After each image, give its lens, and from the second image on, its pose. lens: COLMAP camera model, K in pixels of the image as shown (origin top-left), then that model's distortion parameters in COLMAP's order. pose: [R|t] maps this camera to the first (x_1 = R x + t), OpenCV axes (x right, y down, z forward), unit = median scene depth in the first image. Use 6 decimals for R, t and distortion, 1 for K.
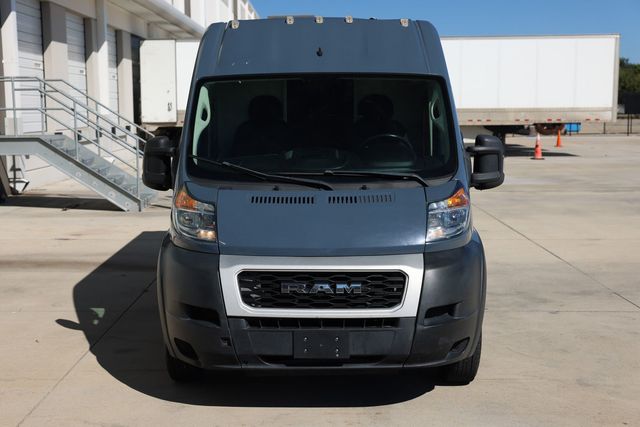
lens RADIAL K [[864.0, 0, 310.5], [0, 864.0, 214.1], [0, 0, 1]] dist [0.020308, 0.067202]
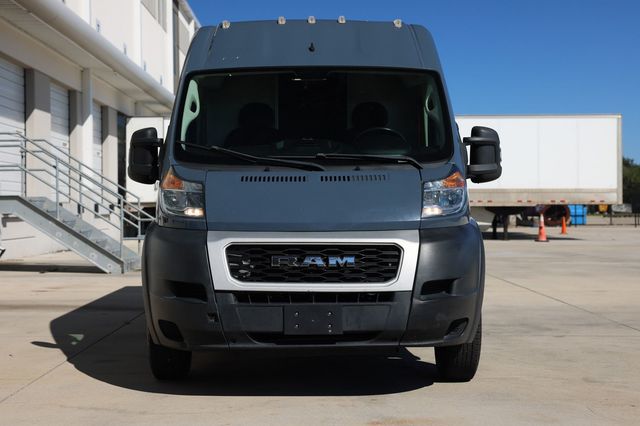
lens RADIAL K [[914.7, 0, 320.0], [0, 914.7, 213.0], [0, 0, 1]] dist [0.025979, 0.016602]
pose [[0.999849, 0.000370, 0.017352, 0.002075], [0.001657, 0.993171, -0.116659, 0.124682], [-0.017276, 0.116671, 0.993020, -0.012491]]
